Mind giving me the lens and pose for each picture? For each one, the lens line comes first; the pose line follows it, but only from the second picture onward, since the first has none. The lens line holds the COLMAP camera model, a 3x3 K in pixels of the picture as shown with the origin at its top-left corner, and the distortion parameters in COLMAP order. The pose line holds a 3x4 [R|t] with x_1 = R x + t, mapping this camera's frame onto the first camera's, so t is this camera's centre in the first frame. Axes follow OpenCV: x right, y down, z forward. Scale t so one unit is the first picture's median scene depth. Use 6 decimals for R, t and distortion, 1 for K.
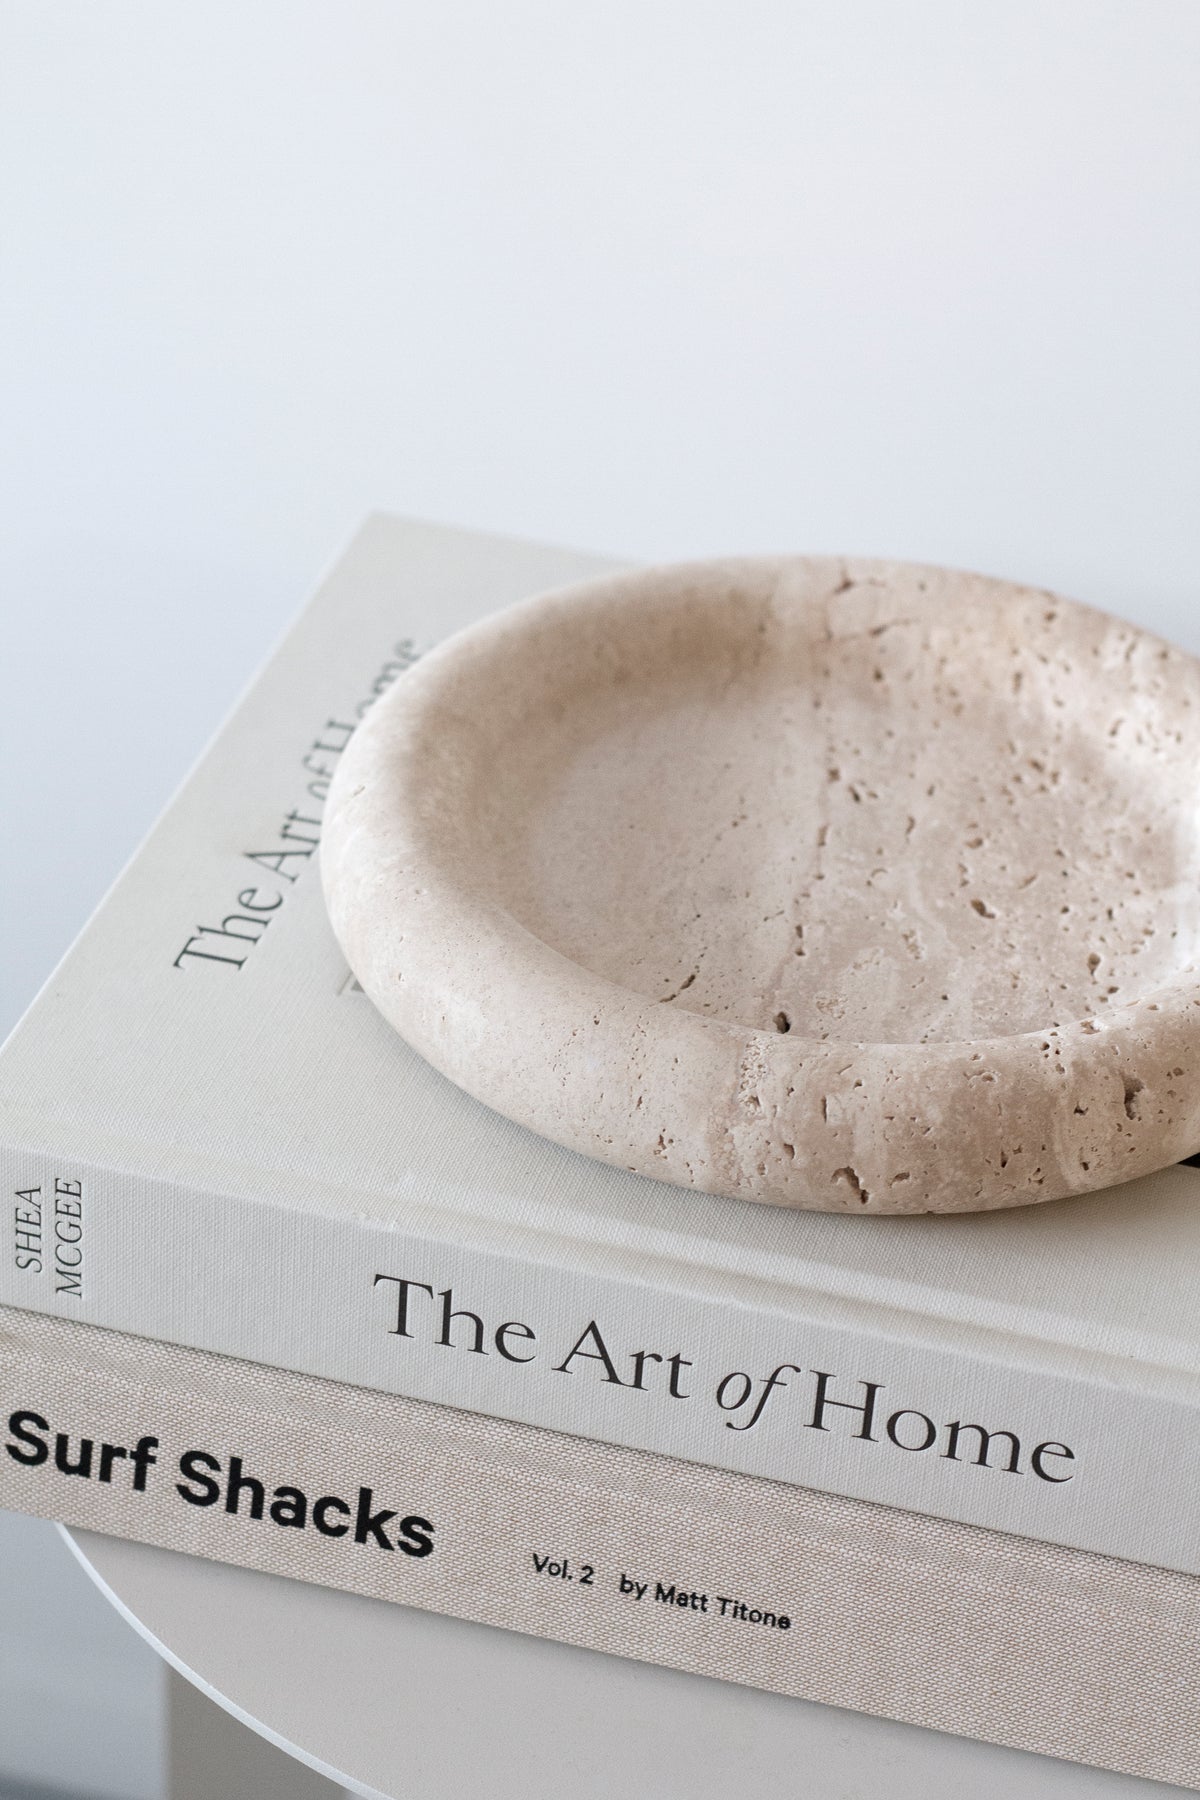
lens RADIAL K [[4533.0, 0, 600.0], [0, 4533.0, 900.0], [0, 0, 1]] dist [-0.127062, 0.044704]
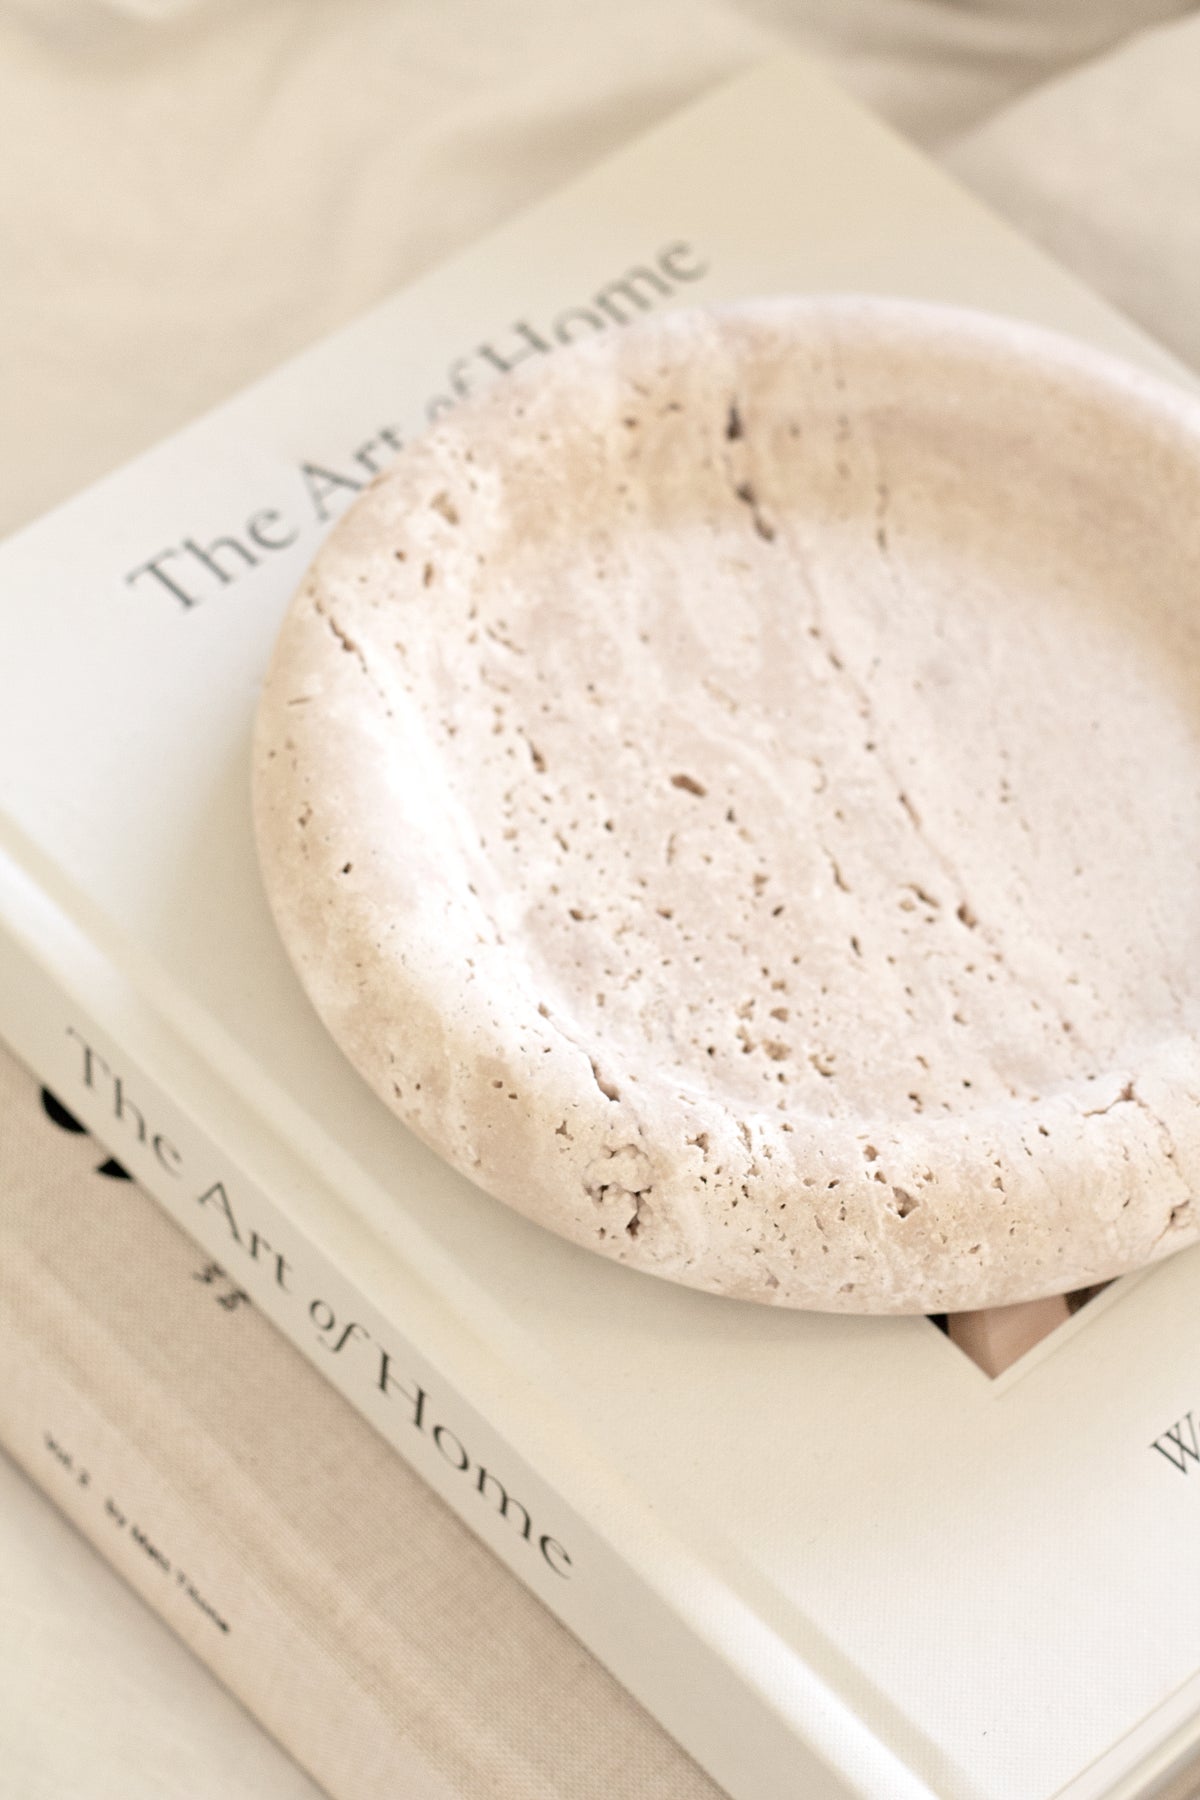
lens RADIAL K [[4533.0, 0, 600.0], [0, 4533.0, 900.0], [0, 0, 1]] dist [-0.127062, 0.044704]
pose [[-0.859841, 0.364552, -0.357457, 0.455512], [-0.355149, 0.075926, 0.931721, -0.874142], [0.366801, 0.928083, 0.064186, 1.035523]]
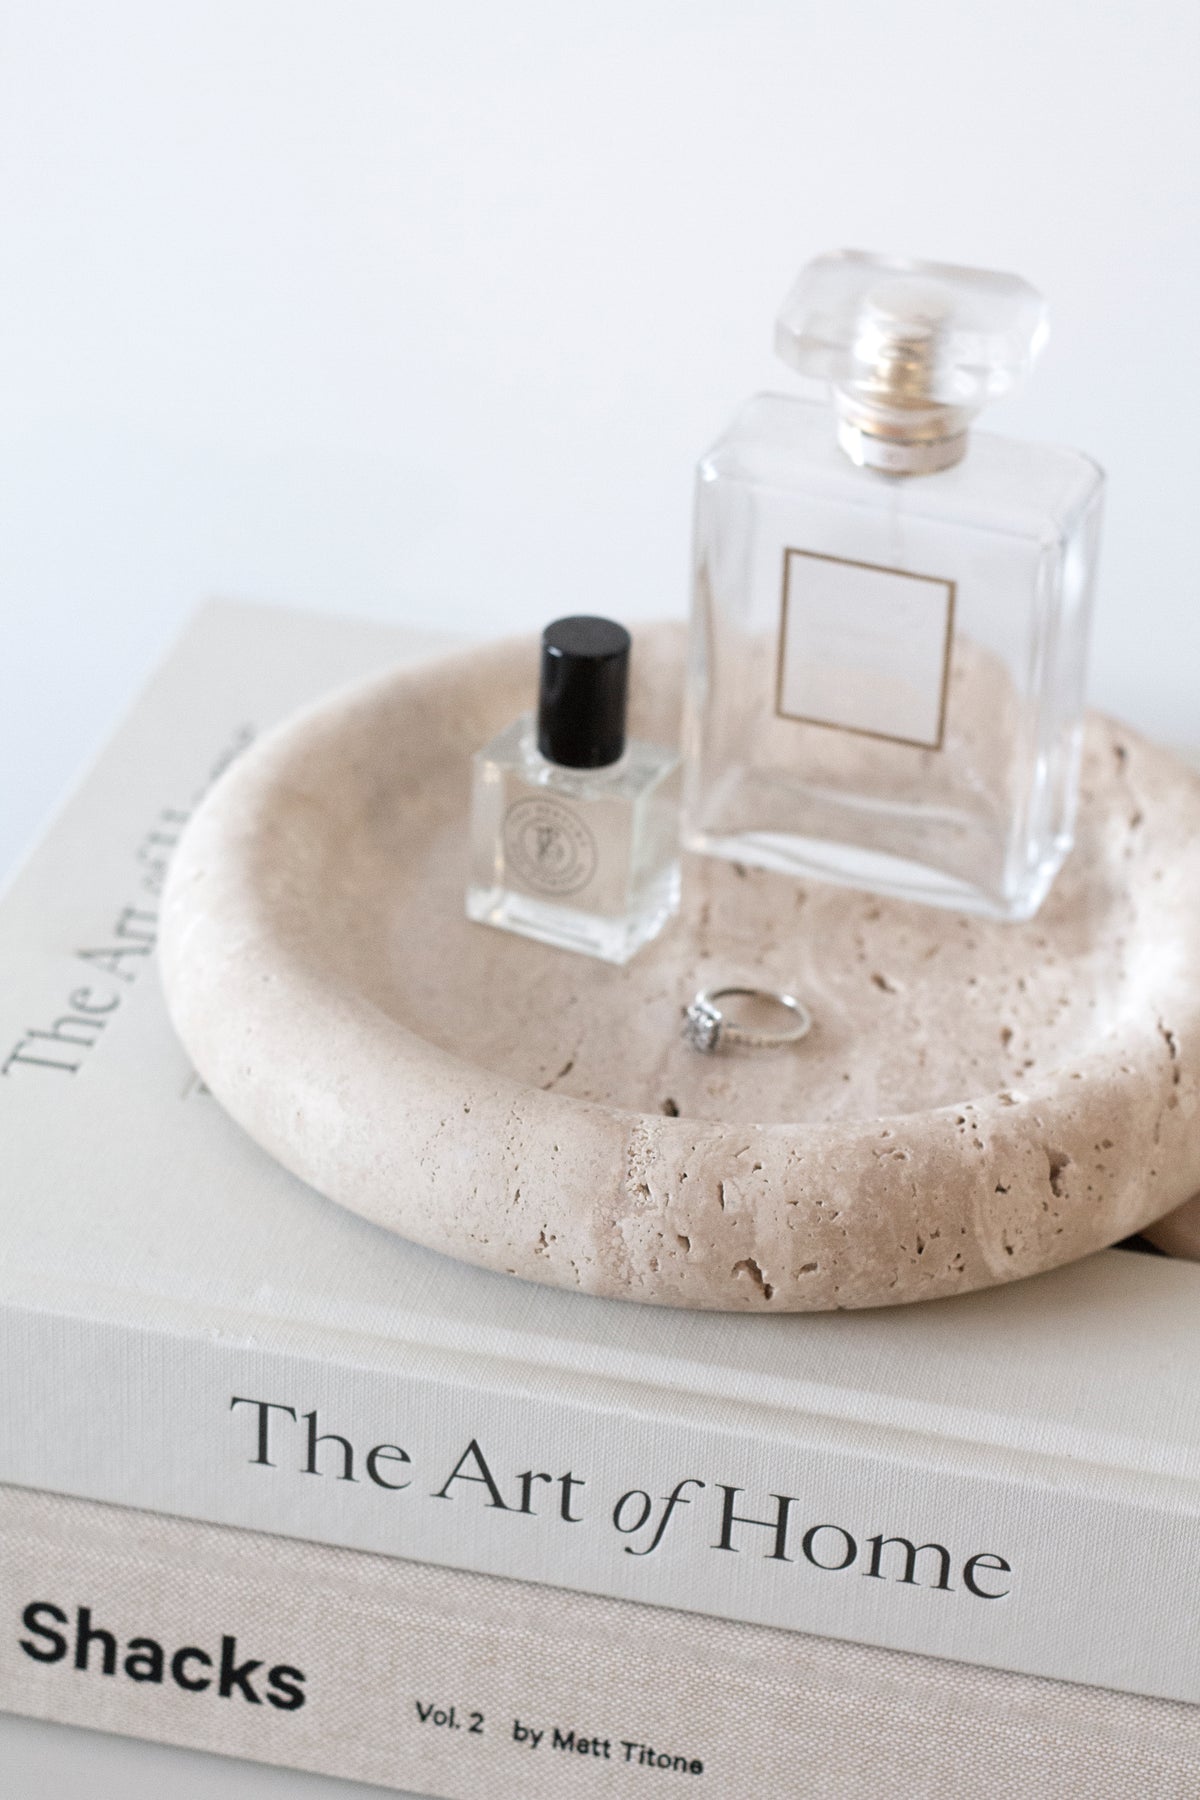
lens RADIAL K [[4533.0, 0, 600.0], [0, 4533.0, 900.0], [0, 0, 1]] dist [-0.127062, 0.044704]
pose [[0.998971, -0.031795, 0.032338, -0.002153], [0.033275, 0.998372, -0.046324, 0.027823], [-0.030812, 0.047353, 0.998403, 0.090388]]
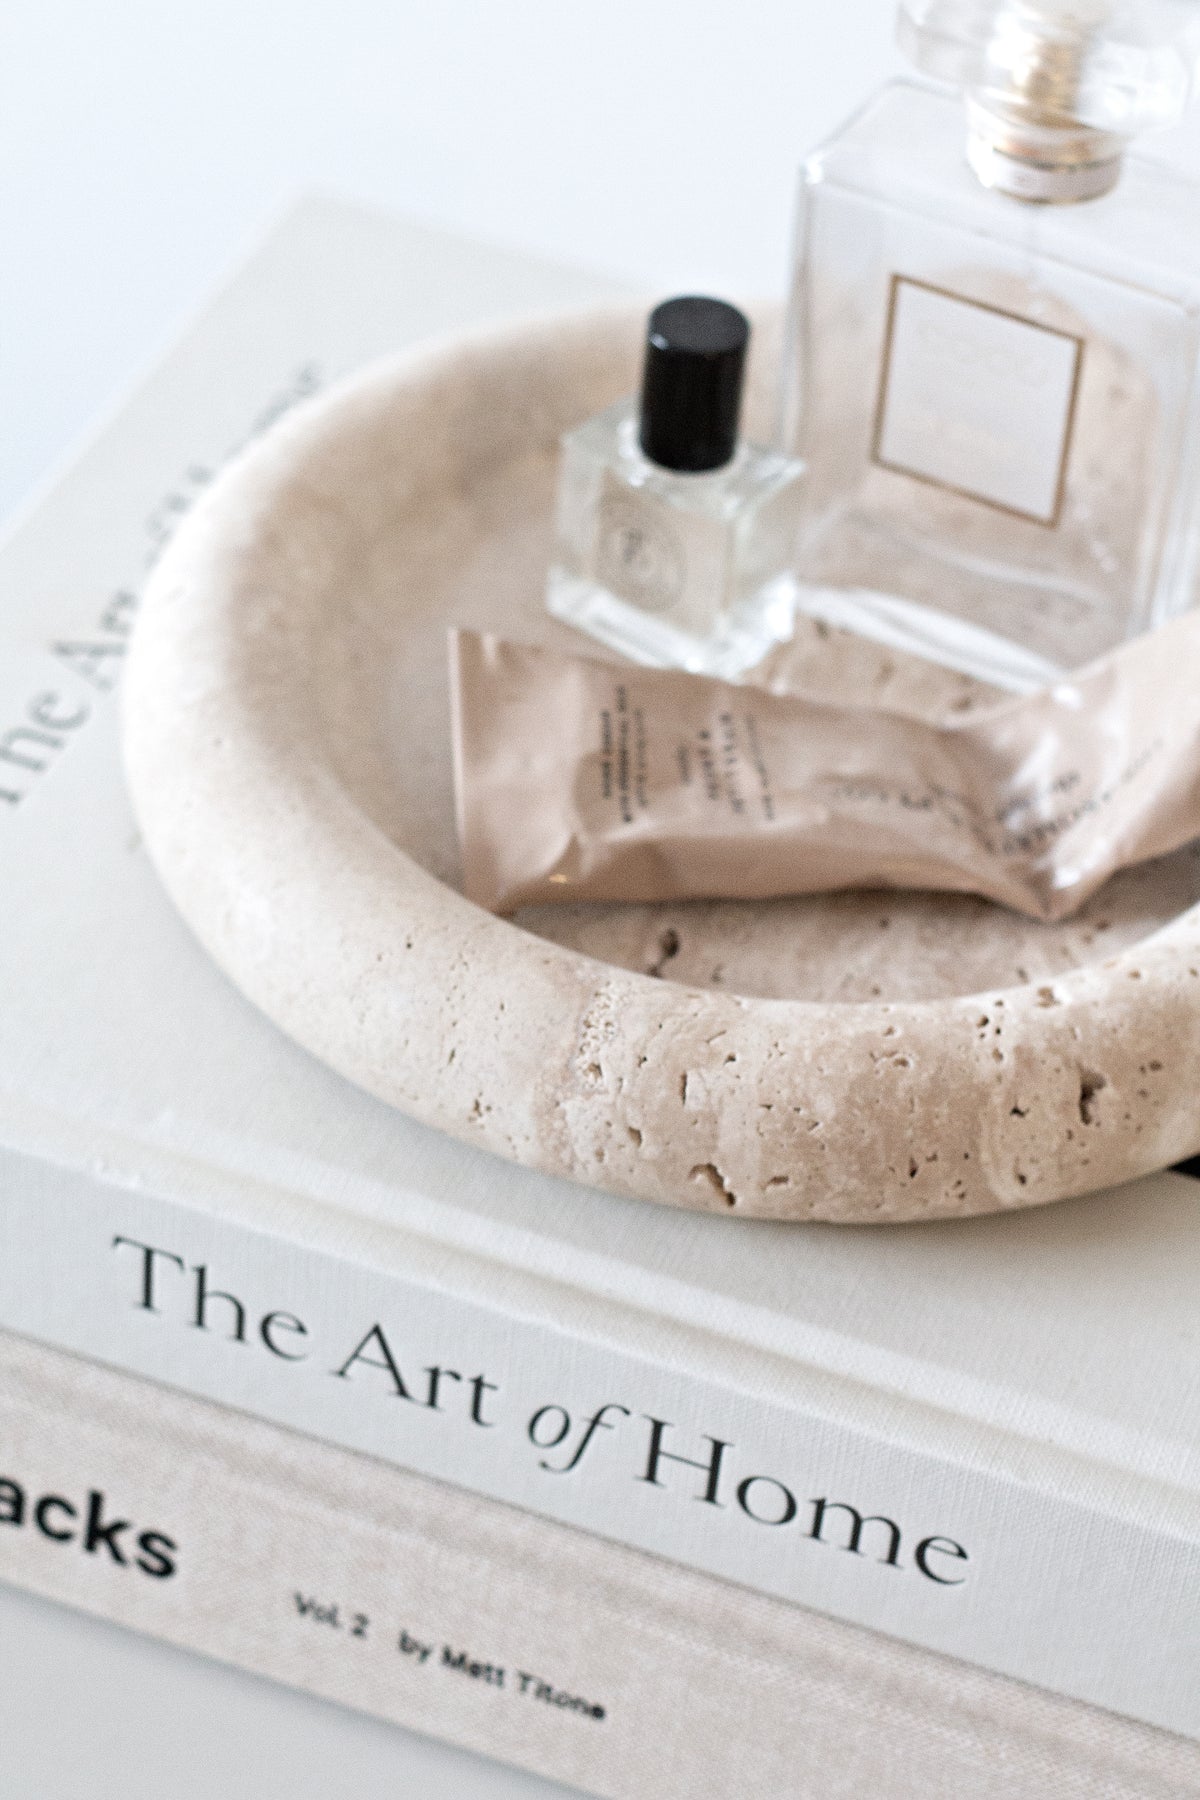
lens RADIAL K [[4629.3, 0, 600.0], [0, 4629.3, 900.0], [0, 0, 1]] dist [-0.133113, -0.093017]
pose [[0.994829, 0.077385, -0.065780, 0.083461], [-0.069151, 0.990439, 0.119371, -0.077839], [0.074388, -0.114205, 0.990668, 0.215416]]
